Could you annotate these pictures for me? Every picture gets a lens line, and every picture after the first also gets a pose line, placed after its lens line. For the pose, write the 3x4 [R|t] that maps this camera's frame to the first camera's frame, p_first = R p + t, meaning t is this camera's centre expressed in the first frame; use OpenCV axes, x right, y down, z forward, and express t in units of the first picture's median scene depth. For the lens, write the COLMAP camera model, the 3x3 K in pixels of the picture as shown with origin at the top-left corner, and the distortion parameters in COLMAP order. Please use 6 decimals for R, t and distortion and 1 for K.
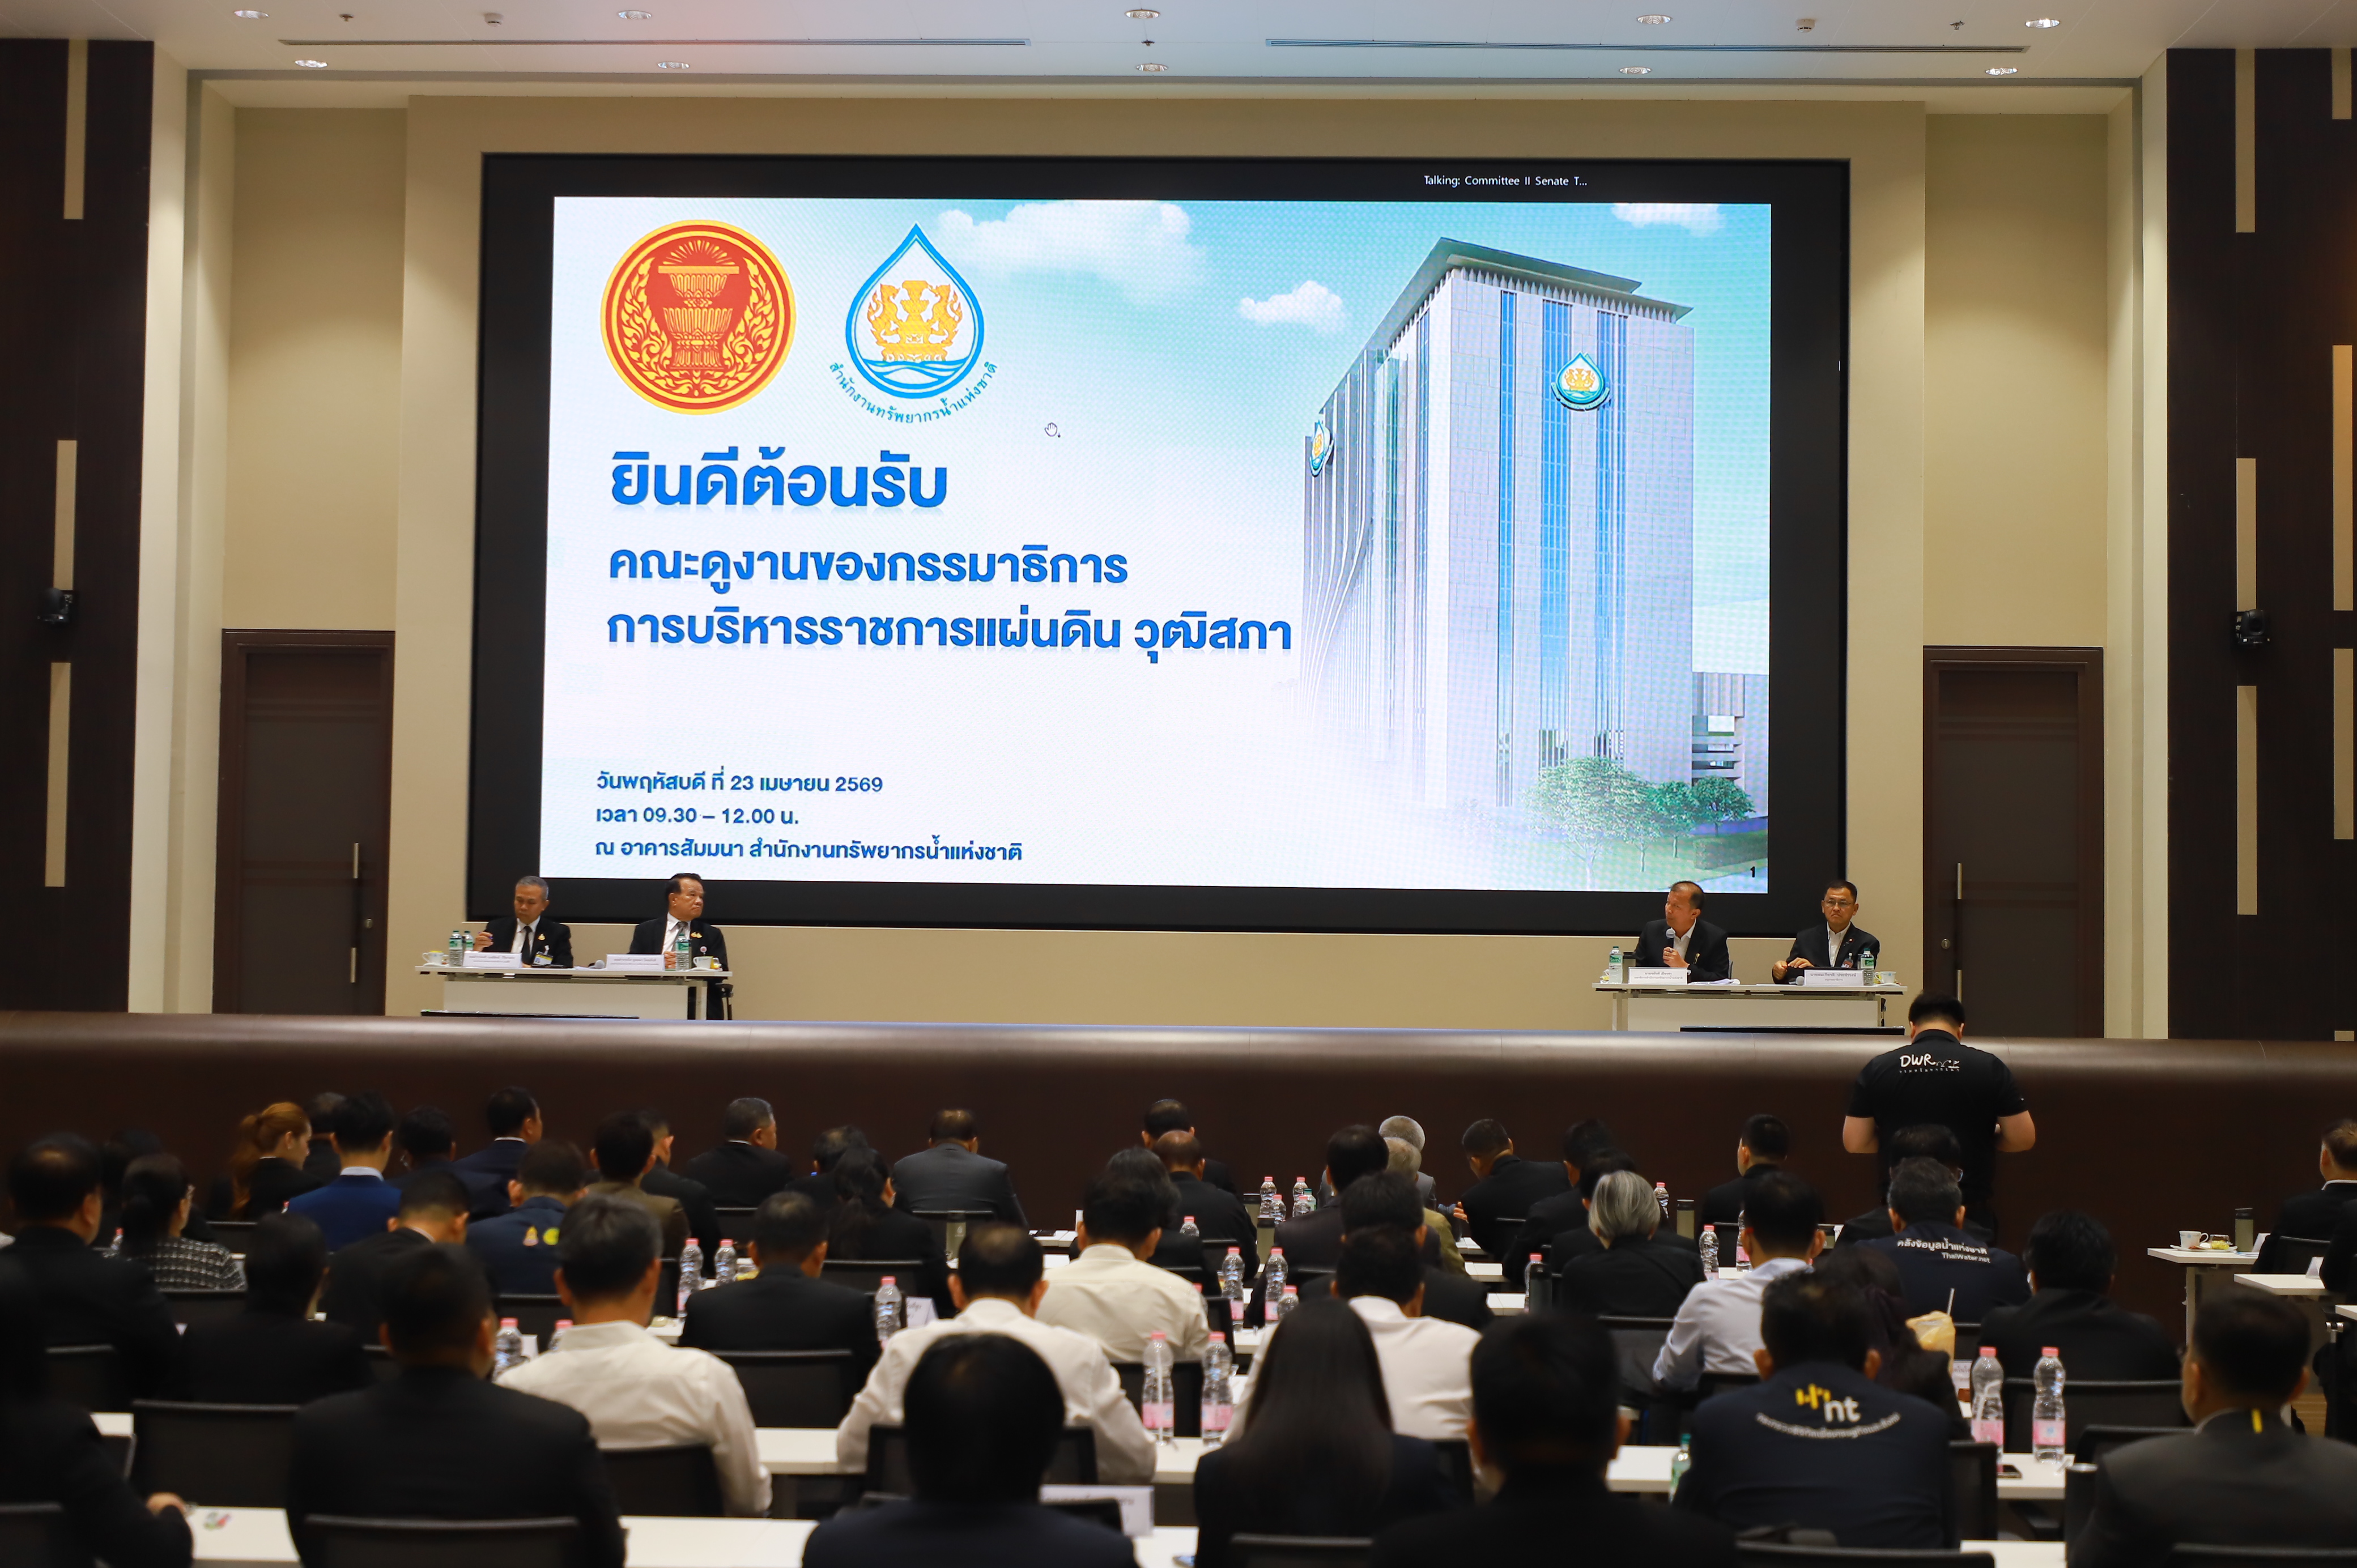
lens RADIAL K [[3890.0, 0, 1192.4], [0, 3890.0, 796.0], [0, 0, 1]] dist [0.011639, 0.000000]
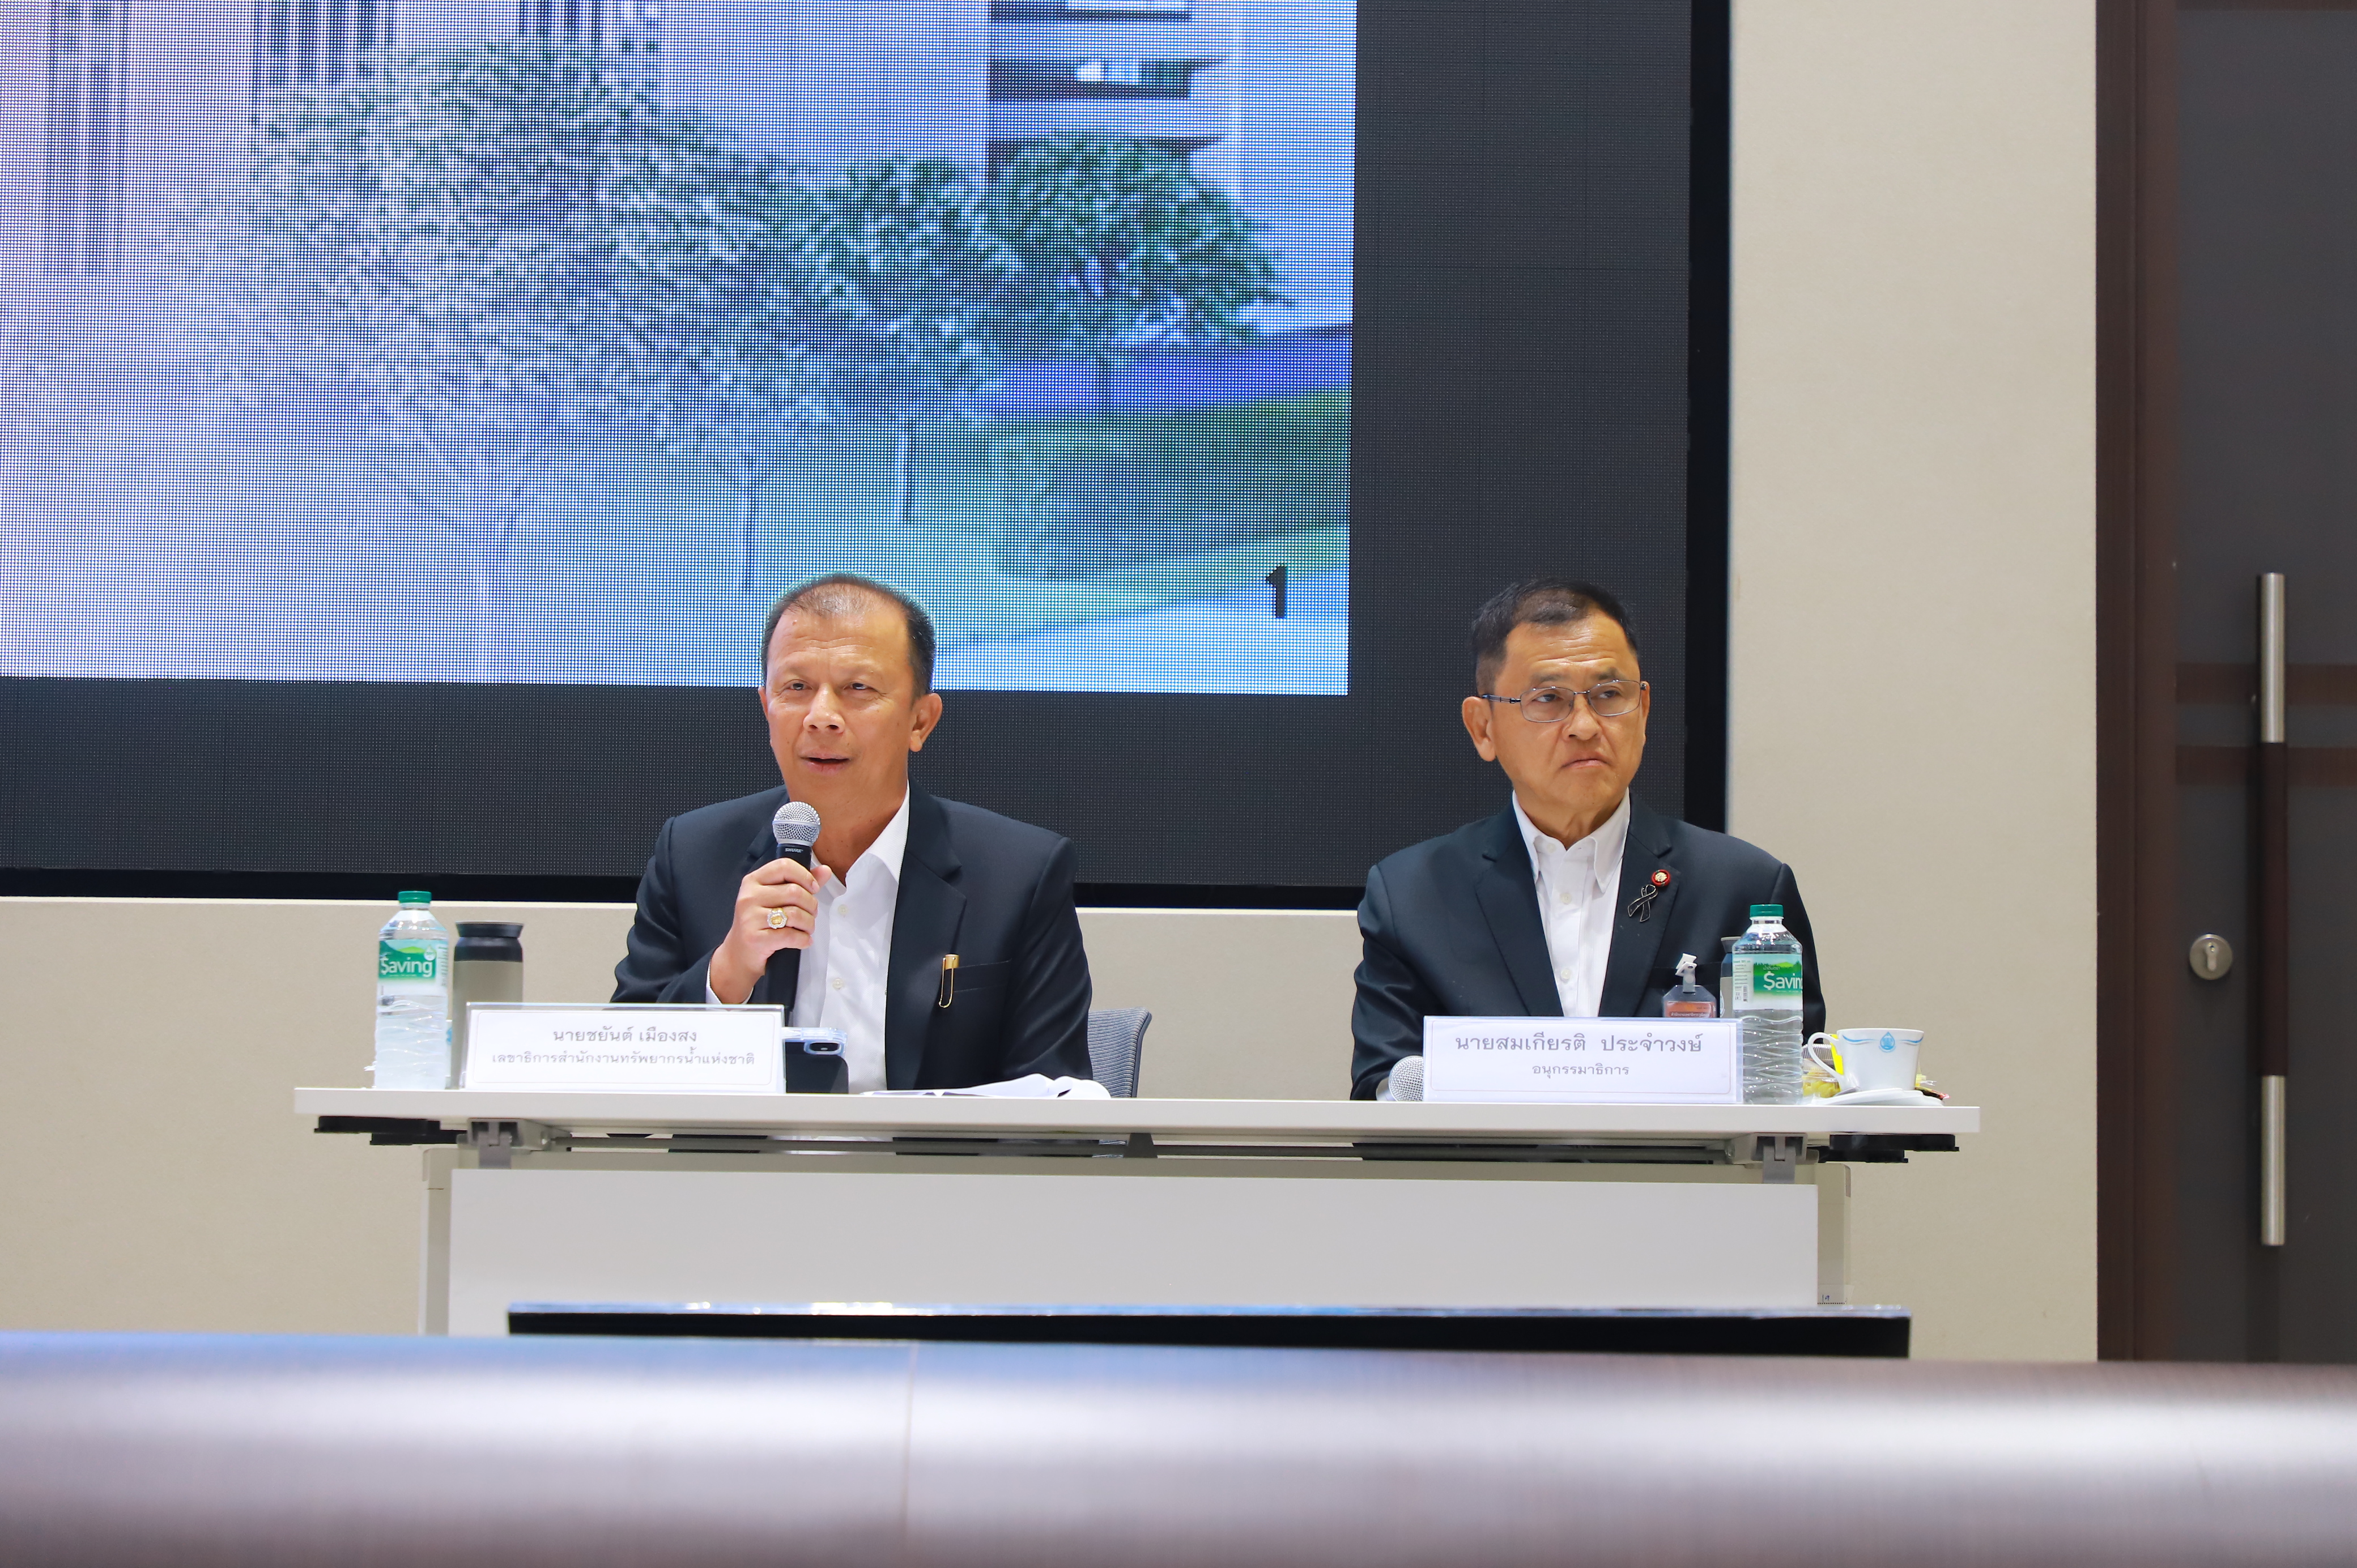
lens RADIAL K [[6691.0, 0, 1177.2], [0, 6691.0, 786.8], [0, 0, 1]] dist [0.062172, 0.000000]
pose [[0.999570, 0.000767, 0.029301, 0.128087], [0.000169, 0.999490, -0.031919, 0.041301], [-0.029310, 0.031910, 0.999061, 0.643784]]
